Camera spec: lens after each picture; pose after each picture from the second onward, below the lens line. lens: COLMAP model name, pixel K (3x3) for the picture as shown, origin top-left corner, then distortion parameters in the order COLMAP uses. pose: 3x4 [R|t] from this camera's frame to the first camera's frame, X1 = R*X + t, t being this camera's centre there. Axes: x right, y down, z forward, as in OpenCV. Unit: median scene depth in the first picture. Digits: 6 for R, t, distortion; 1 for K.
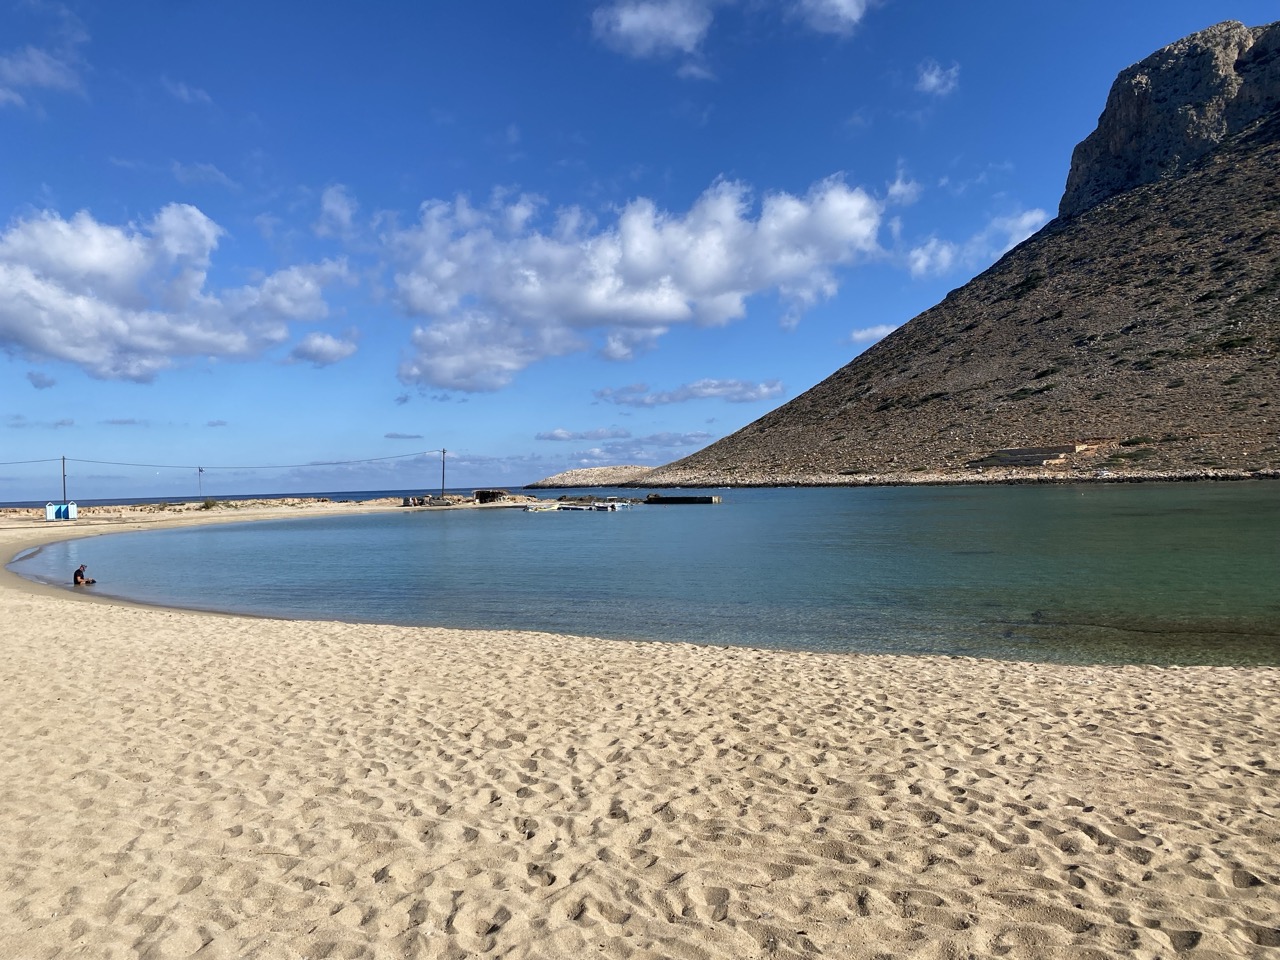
lens RADIAL K [[992.2, 0, 640.0], [0, 992.2, 480.0], [0, 0, 1]] dist [0.013292, -0.000261]
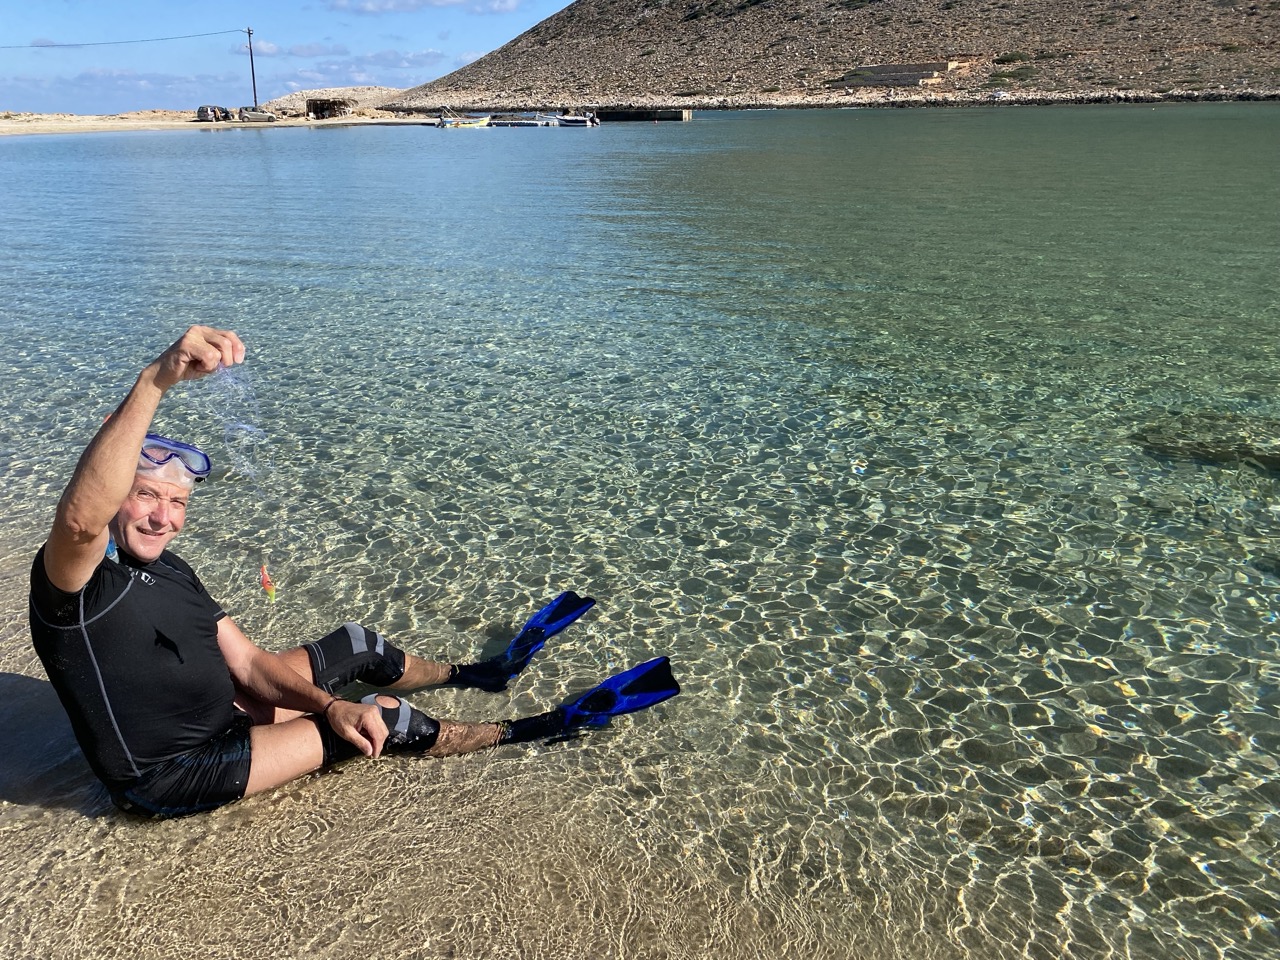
lens RADIAL K [[992.2, 0, 640.0], [0, 992.2, 480.0], [0, 0, 1]] dist [0.013292, -0.000261]
pose [[0.965319, -0.081295, 0.248095, -0.074333], [-0.010176, 0.937845, 0.346904, 0.009127], [-0.260876, -0.337397, 0.904493, 0.147605]]
